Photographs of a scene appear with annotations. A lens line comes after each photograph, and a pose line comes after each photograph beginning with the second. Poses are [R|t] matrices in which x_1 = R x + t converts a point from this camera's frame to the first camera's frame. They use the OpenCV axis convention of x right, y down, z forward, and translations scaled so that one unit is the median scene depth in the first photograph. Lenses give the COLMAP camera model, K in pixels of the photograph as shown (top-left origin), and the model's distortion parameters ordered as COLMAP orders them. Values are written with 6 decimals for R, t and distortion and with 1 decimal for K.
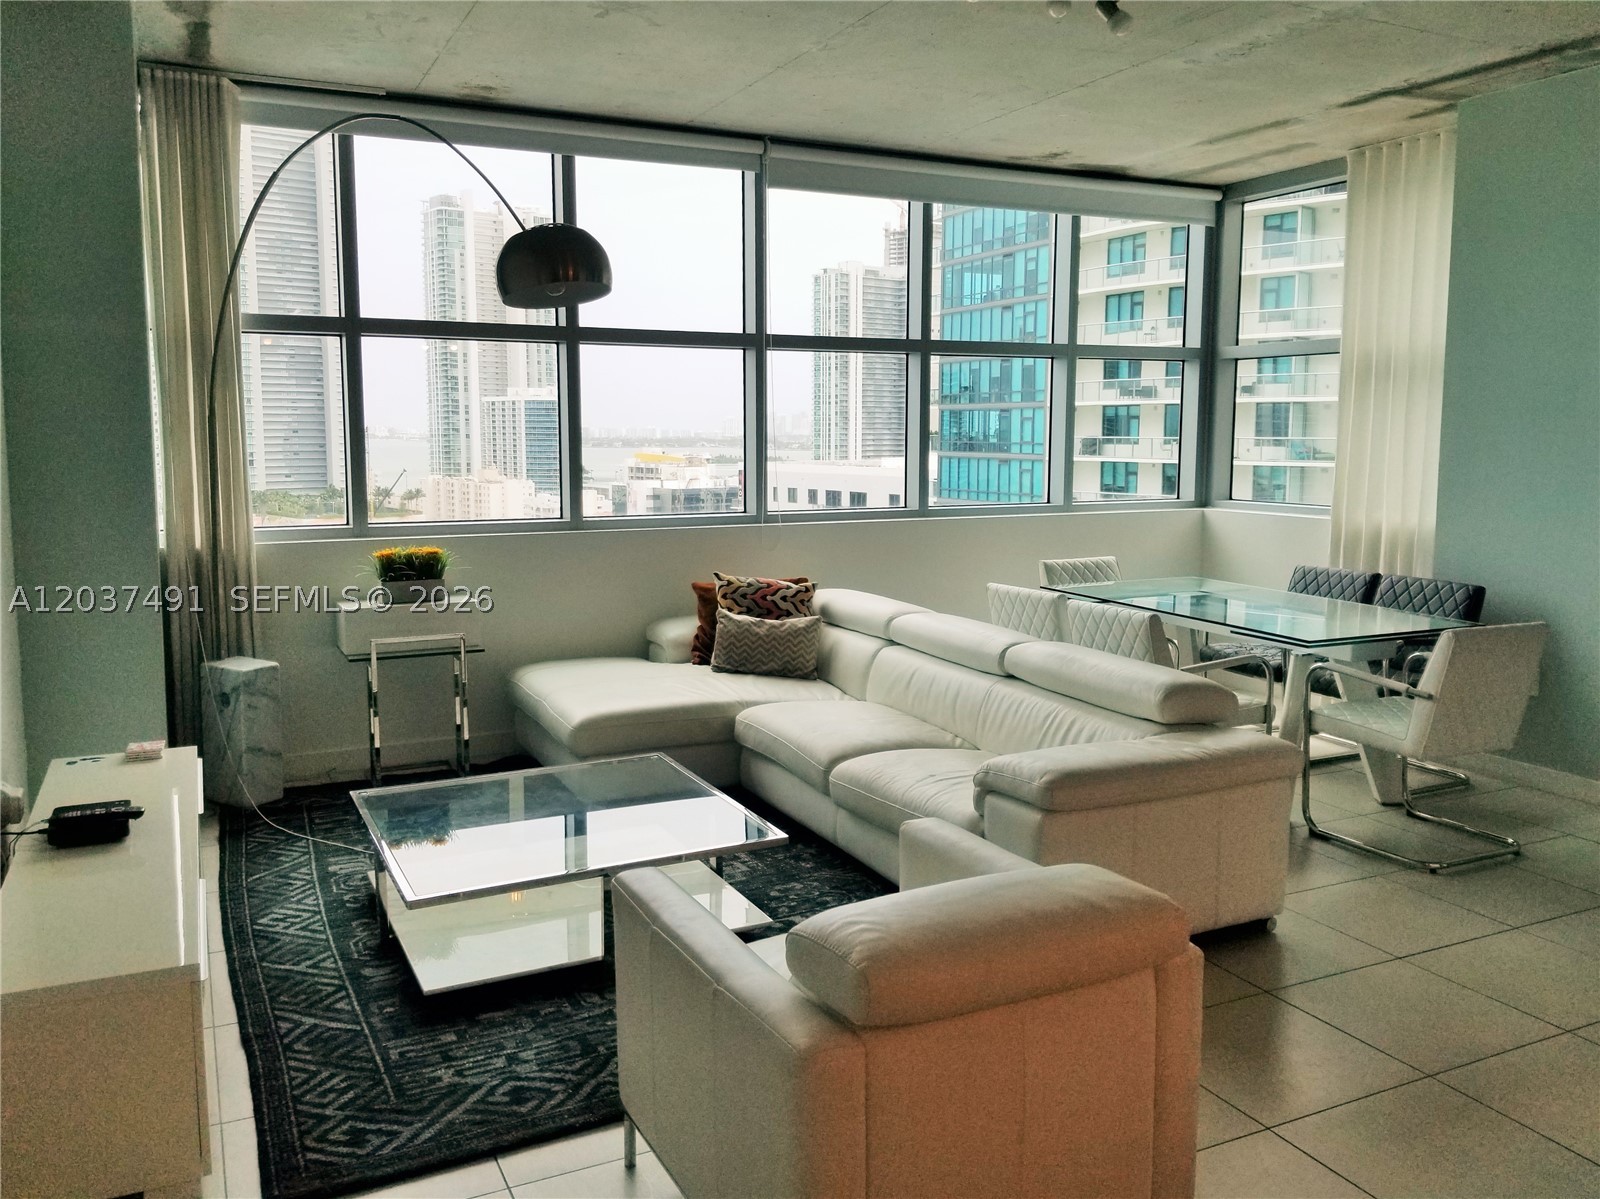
lens RADIAL K [[1236.3, 0, 804.6], [0, 1236.3, 562.9], [0, 0, 1]] dist [0.076490, -0.122902]
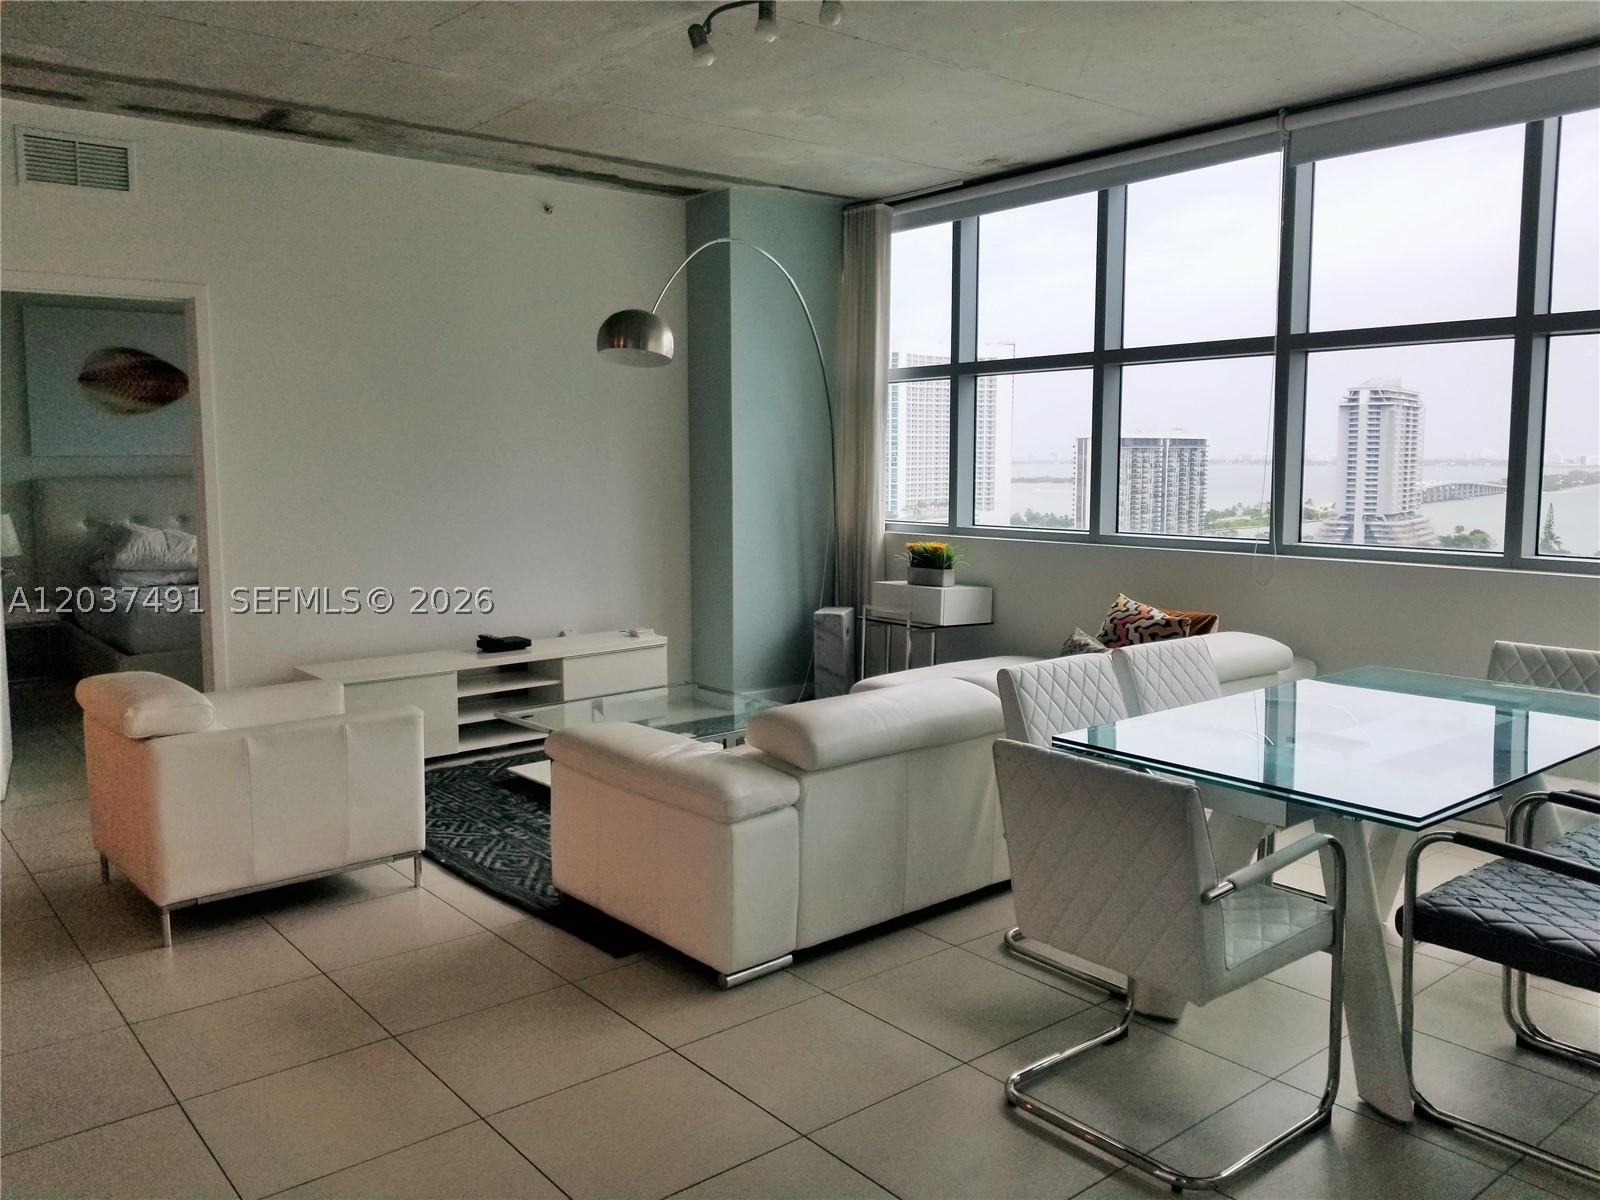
lens RADIAL K [[1244.0, 0, 797.2], [0, 1244.0, 577.4], [0, 0, 1]] dist [0.077968, -0.124931]
pose [[0.244927, 0.100588, -0.964310, 0.830691], [-0.093093, 0.992448, 0.079879, -0.061541], [0.965062, 0.070206, 0.252441, 0.511192]]
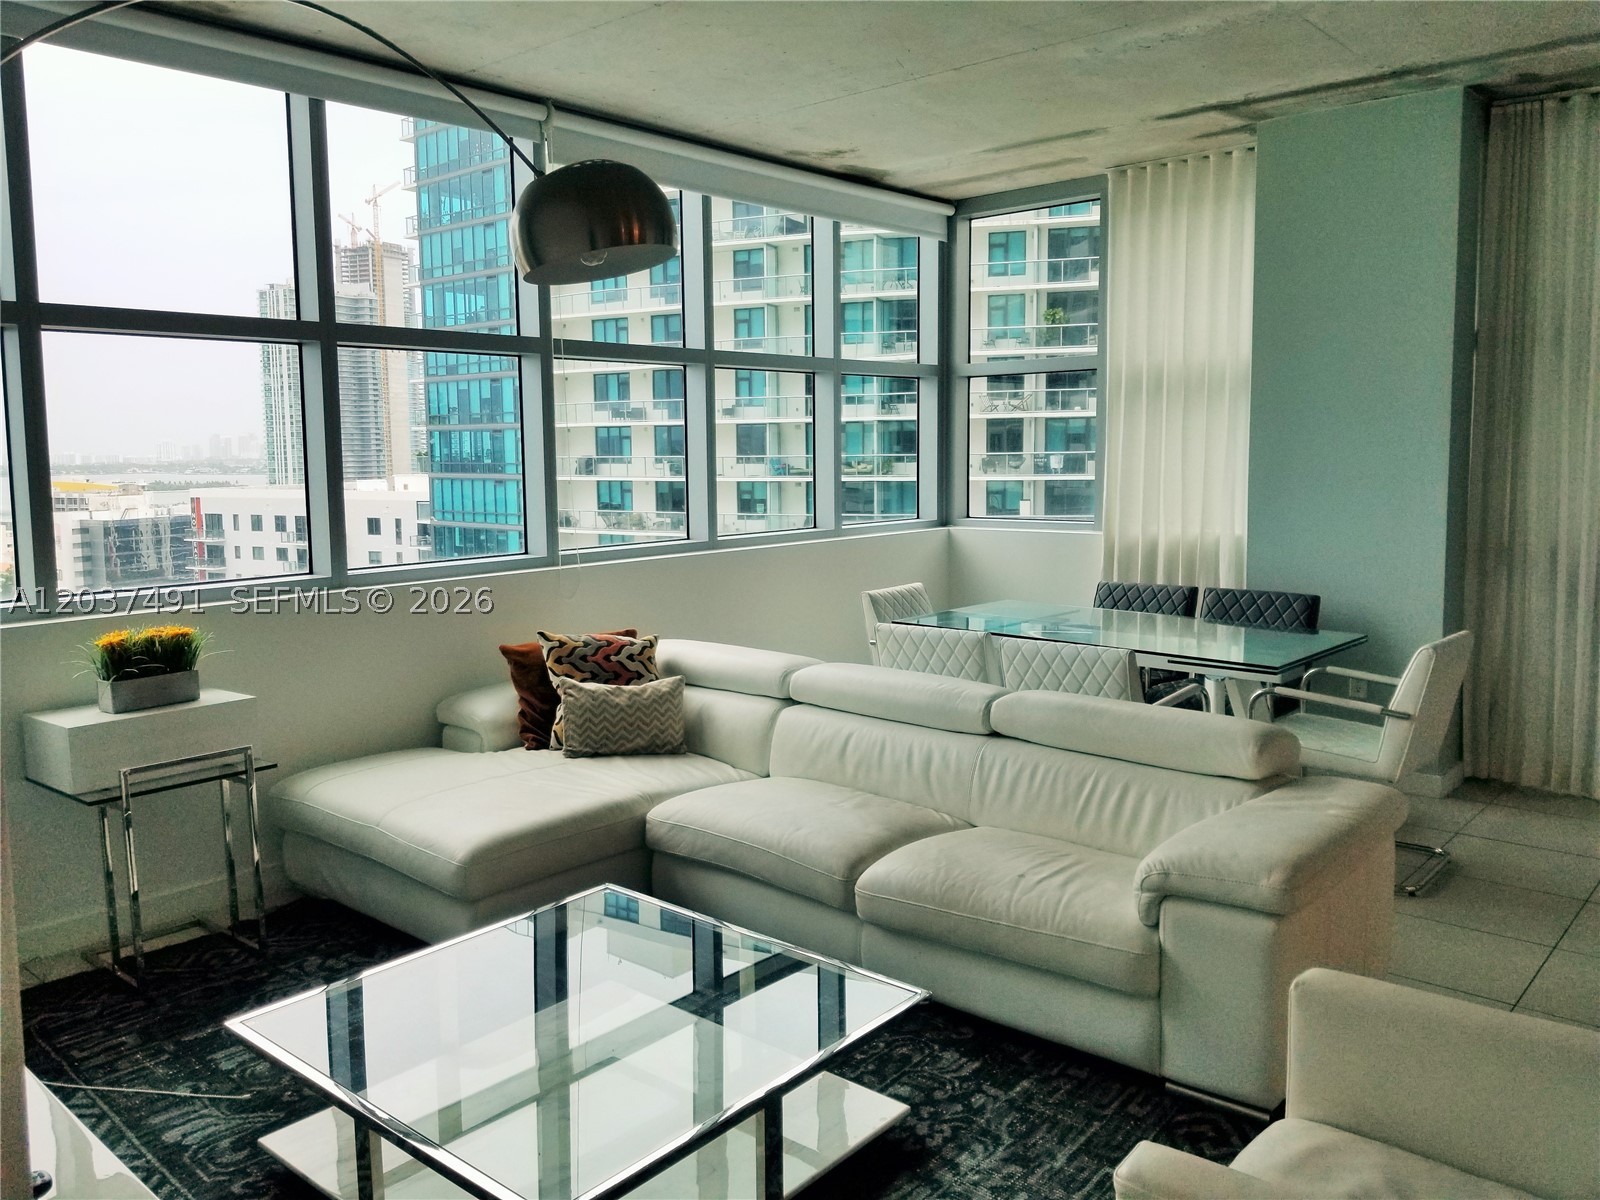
lens RADIAL K [[1236.3, 0, 804.6], [0, 1236.3, 563.4], [0, 0, 1]] dist [0.076490, -0.122902]
pose [[0.929879, -0.048091, 0.364709, -0.207256], [0.053623, 0.998548, -0.005051, -0.023564], [-0.363937, 0.024254, 0.931108, 0.188554]]
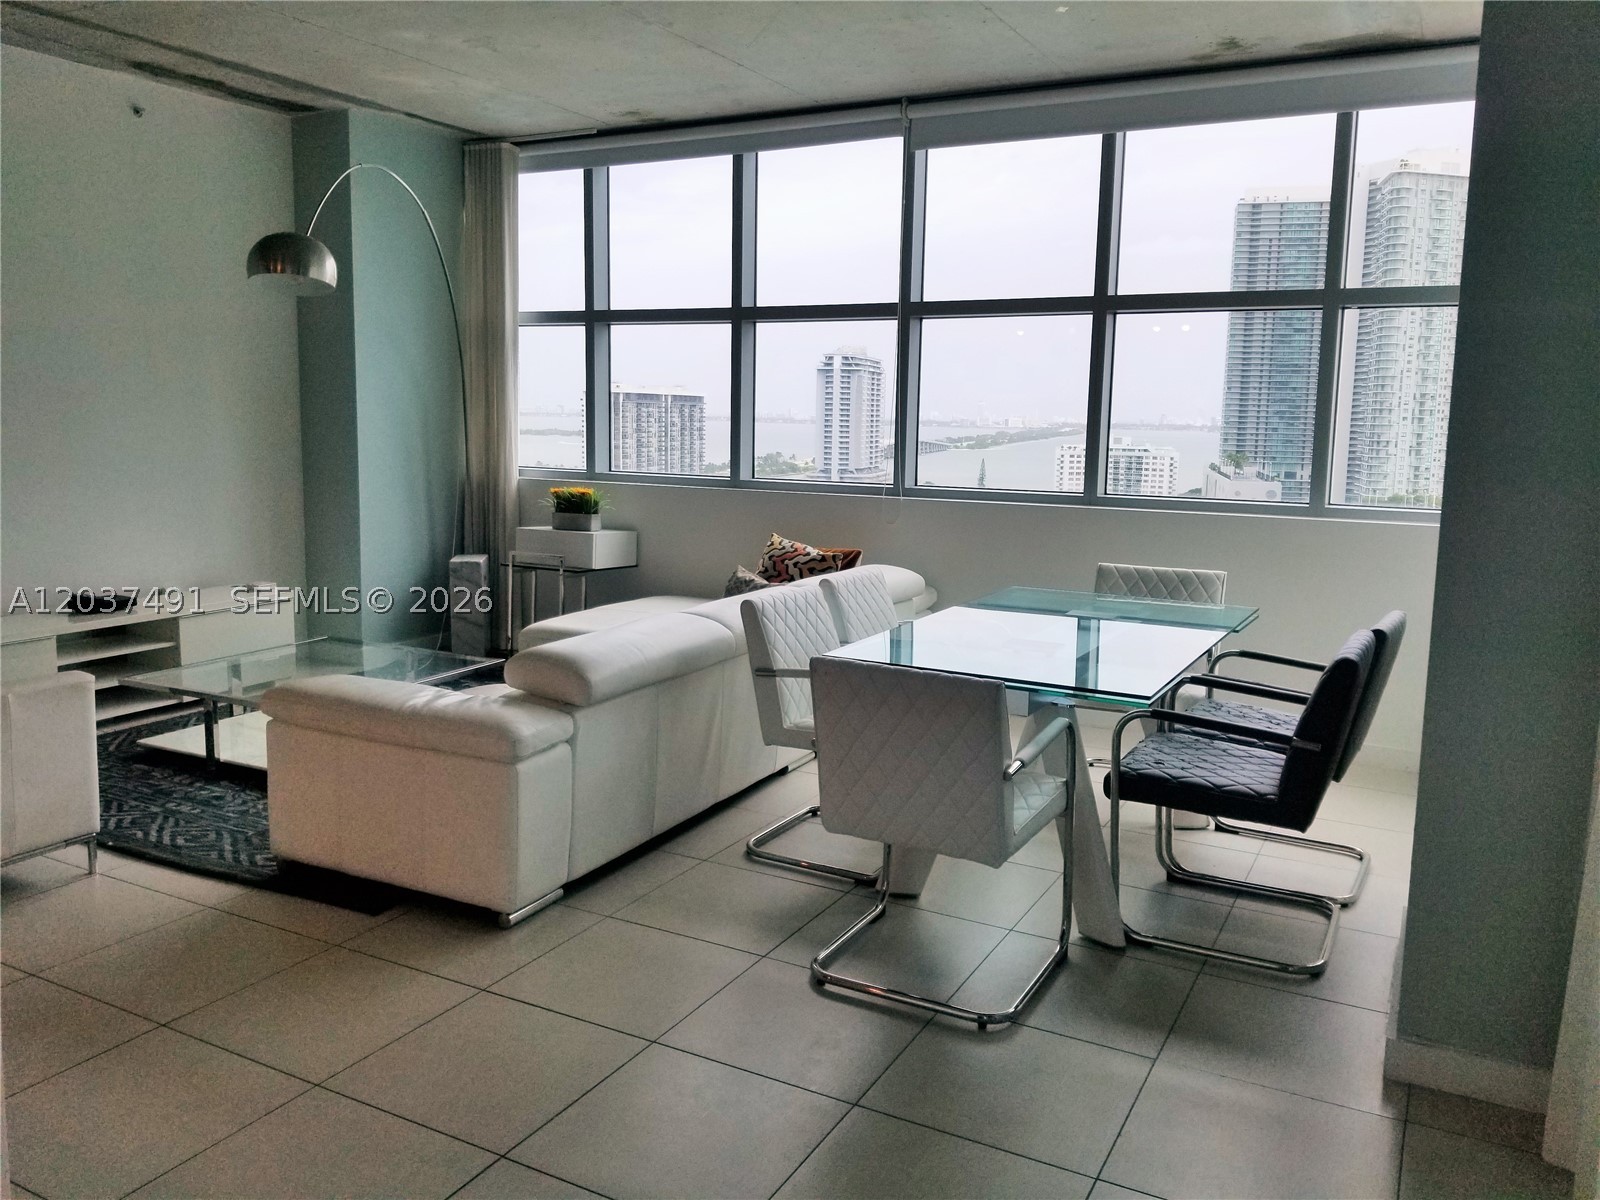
lens RADIAL K [[1236.3, 0, 804.6], [0, 1236.3, 563.4], [0, 0, 1]] dist [0.076490, -0.122902]
pose [[0.598443, 0.114925, -0.792880, 0.801356], [-0.100065, 0.992630, 0.068352, -0.042810], [0.794892, 0.038434, 0.605533, 0.386056]]
